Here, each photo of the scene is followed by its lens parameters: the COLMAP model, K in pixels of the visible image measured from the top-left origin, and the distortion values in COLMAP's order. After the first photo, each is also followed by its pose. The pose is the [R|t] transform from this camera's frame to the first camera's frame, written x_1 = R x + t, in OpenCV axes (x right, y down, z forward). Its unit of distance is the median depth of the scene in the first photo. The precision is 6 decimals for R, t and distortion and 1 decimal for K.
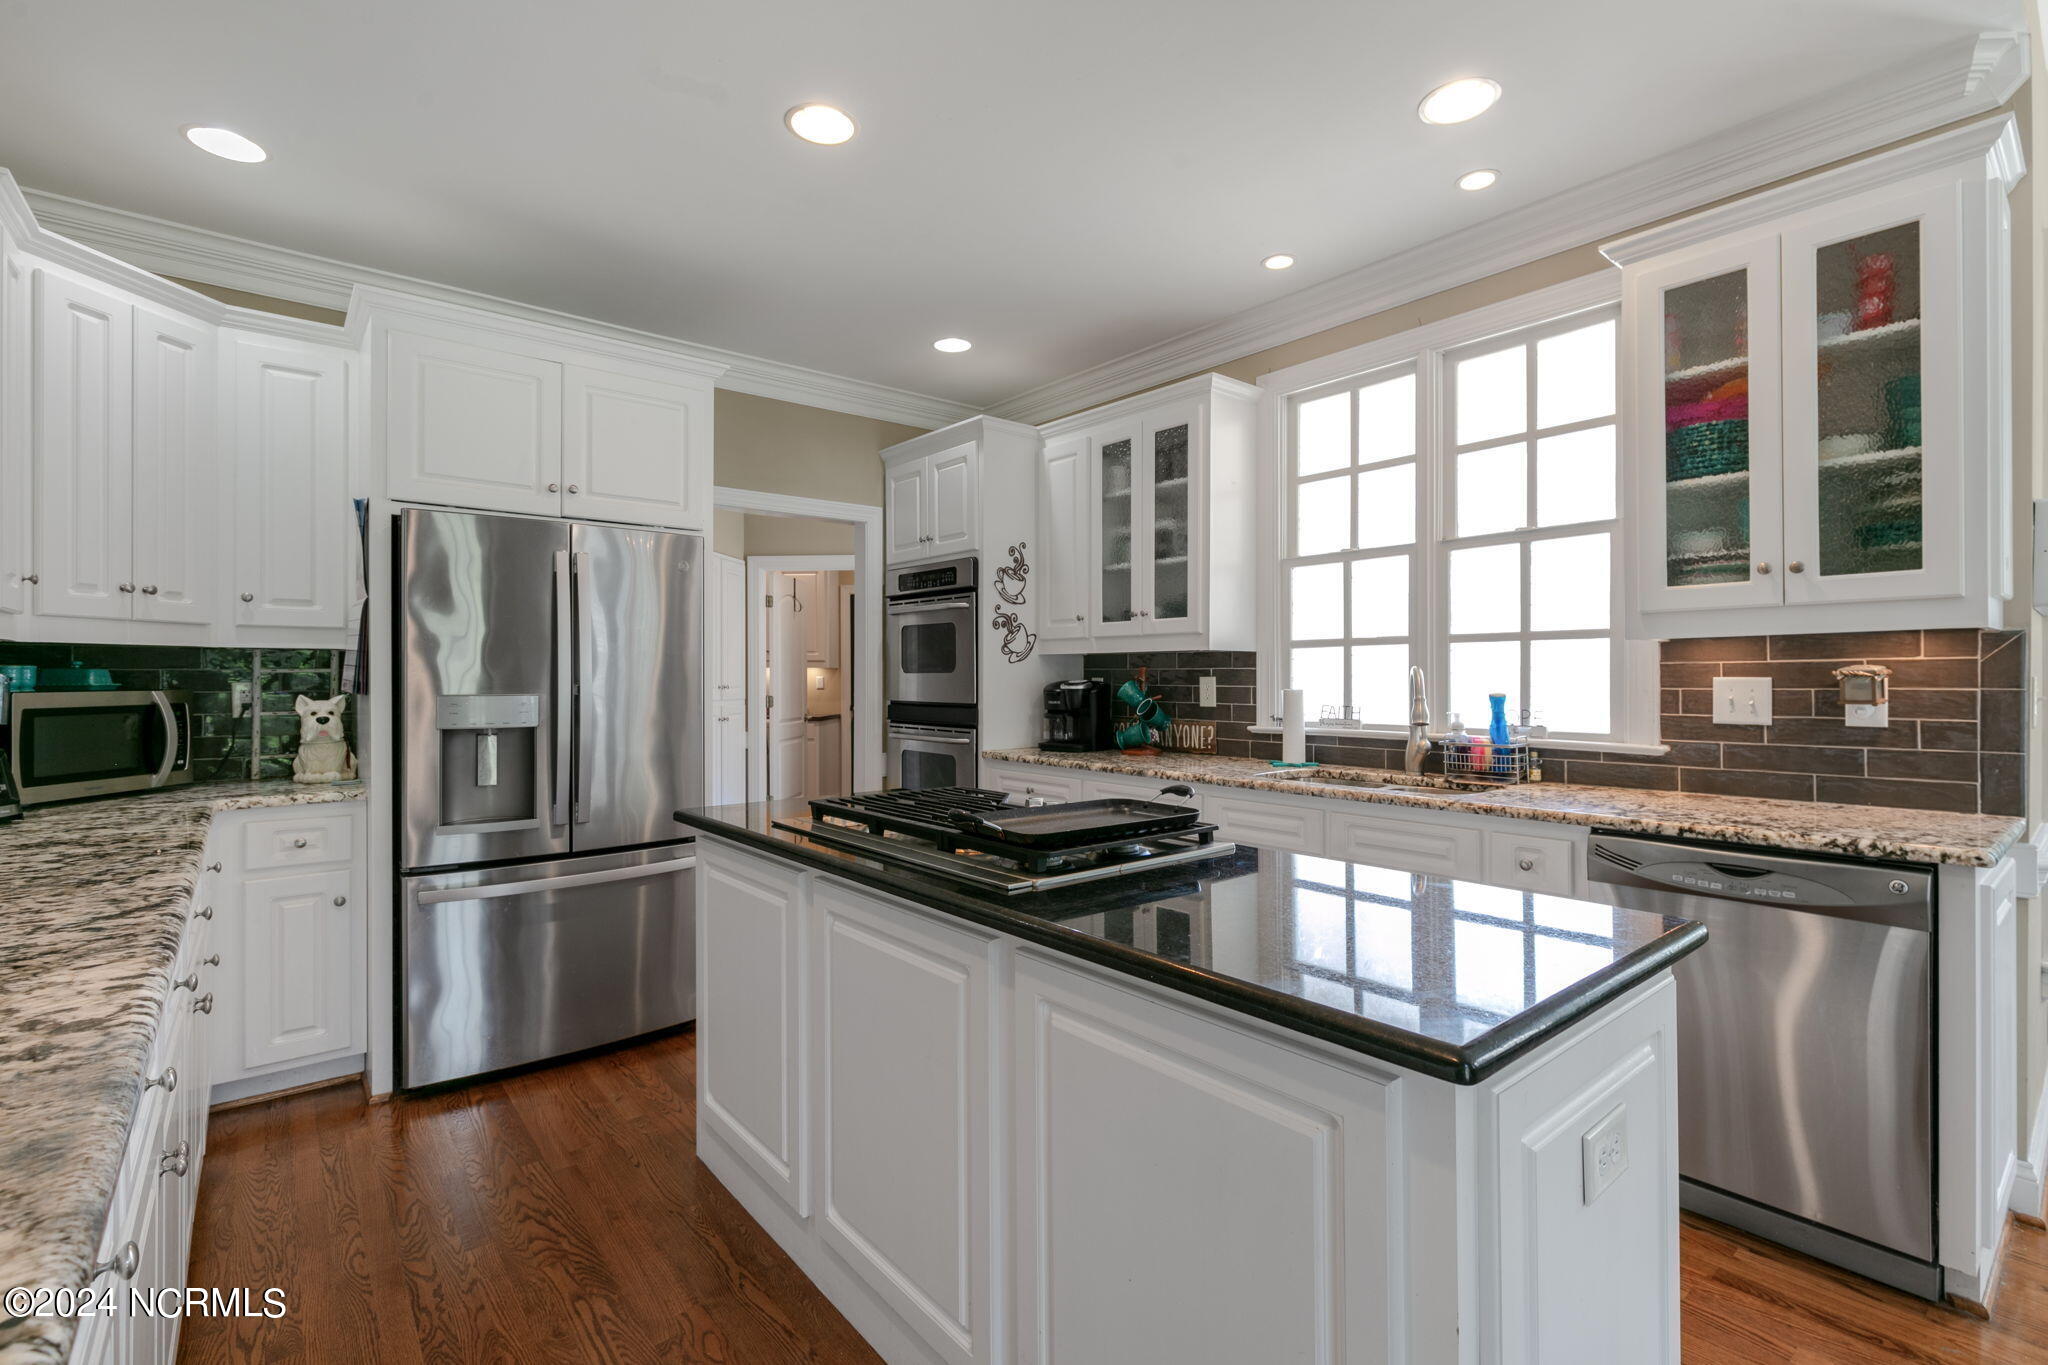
lens RADIAL K [[936.0, 0, 1016.5], [0, 936.0, 670.4], [0, 0, 1]] dist [0.000239, -0.000090]
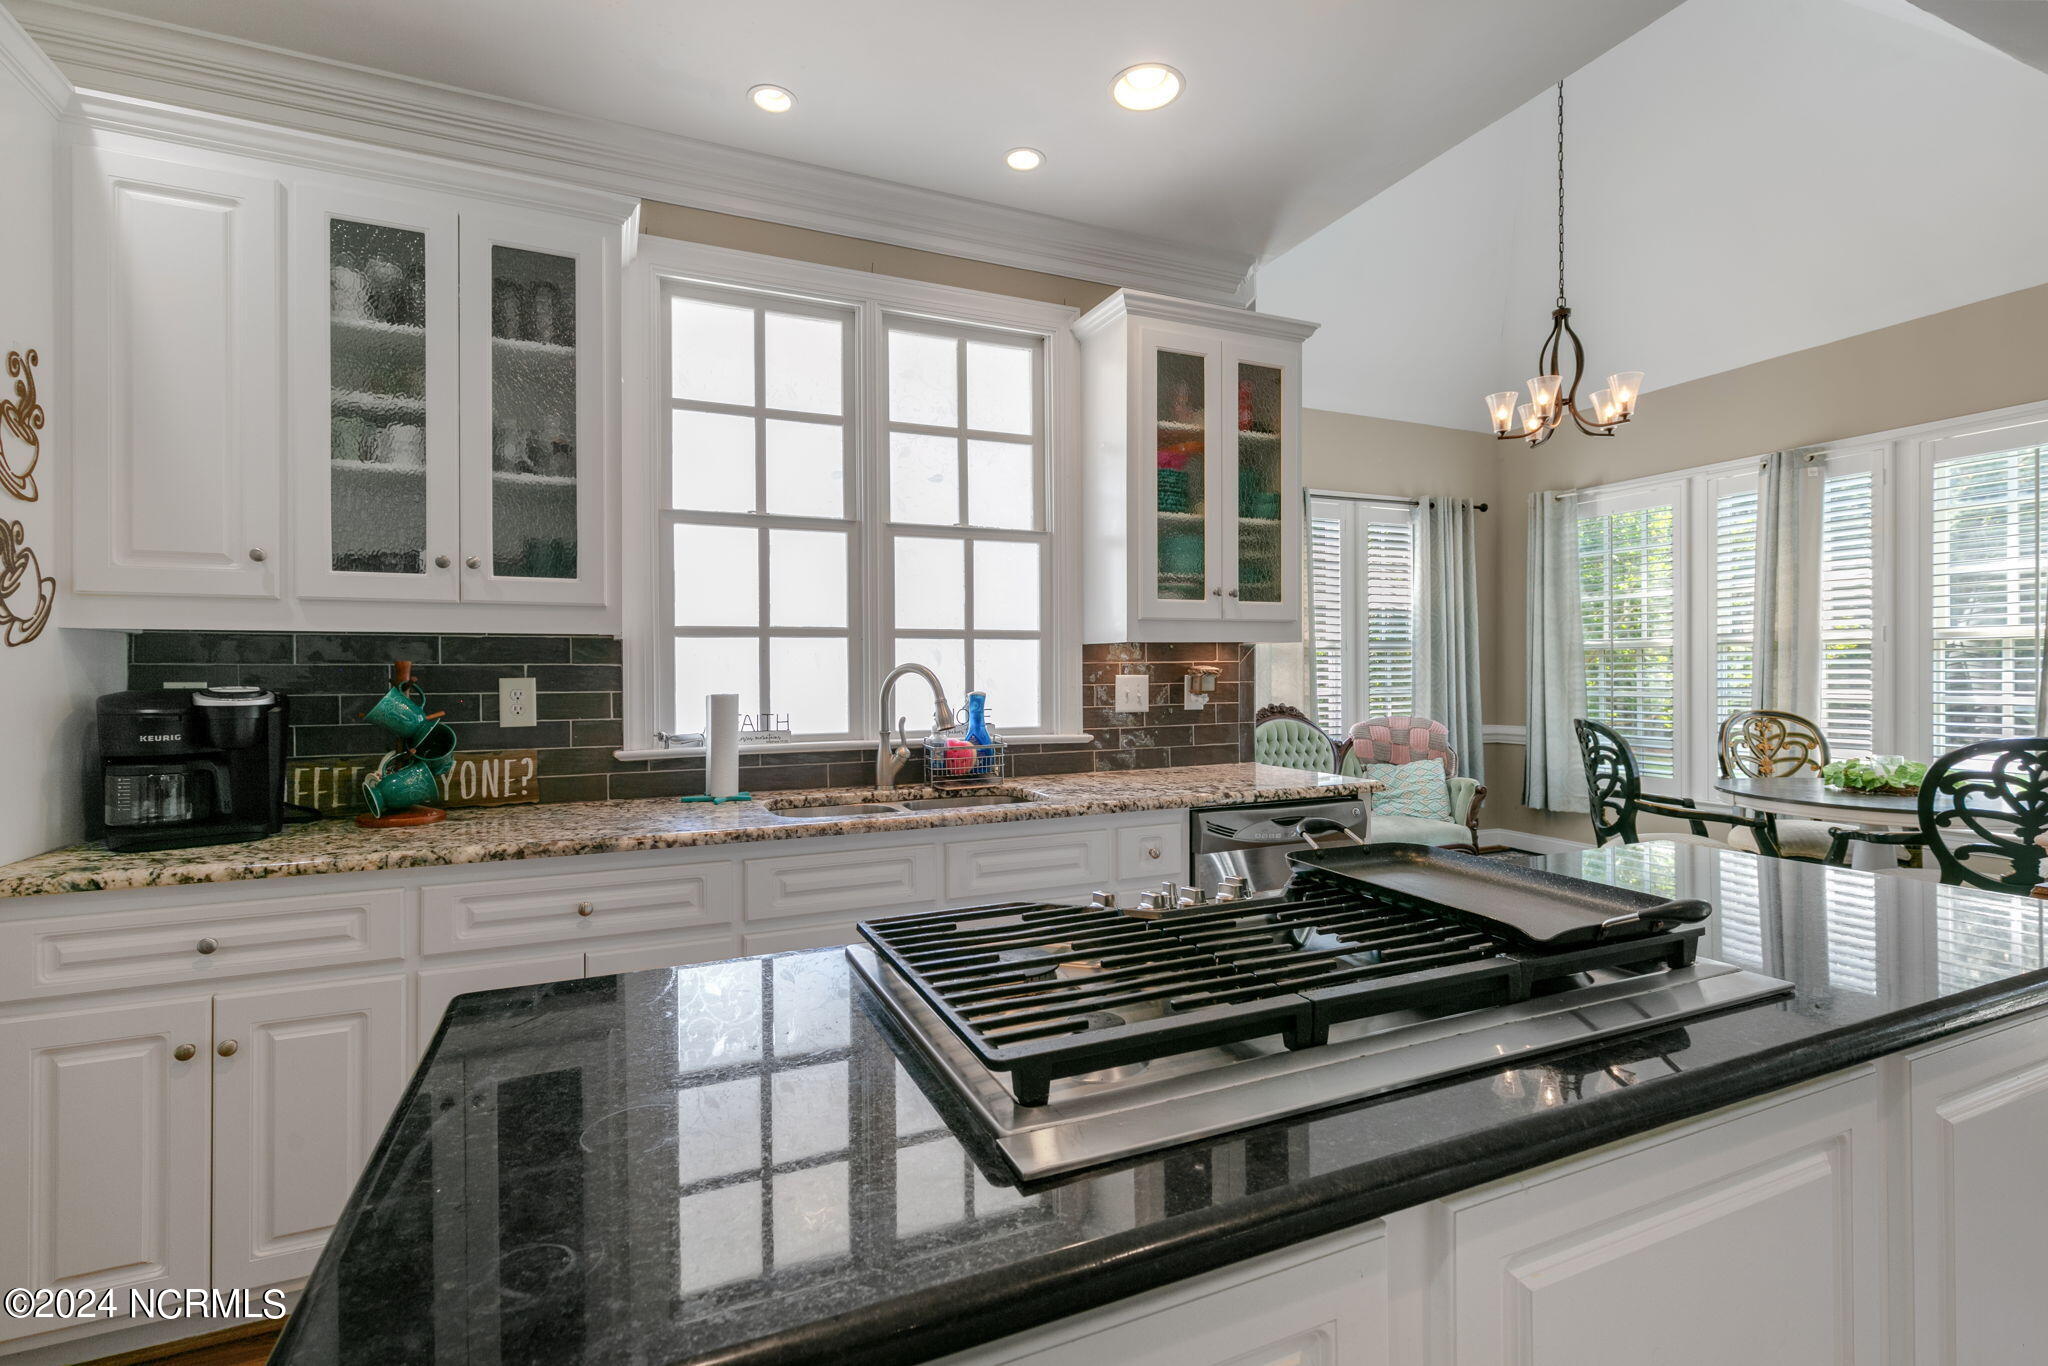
lens RADIAL K [[1003.4, 0, 1025.3], [0, 1003.4, 650.9], [0, 0, 1]] dist [0.025128, 0.000081]
pose [[0.223467, 0.017113, 0.974561, -0.427987], [-0.004817, 0.999853, -0.016452, -0.001544], [-0.974700, -0.001018, 0.223516, 0.627945]]
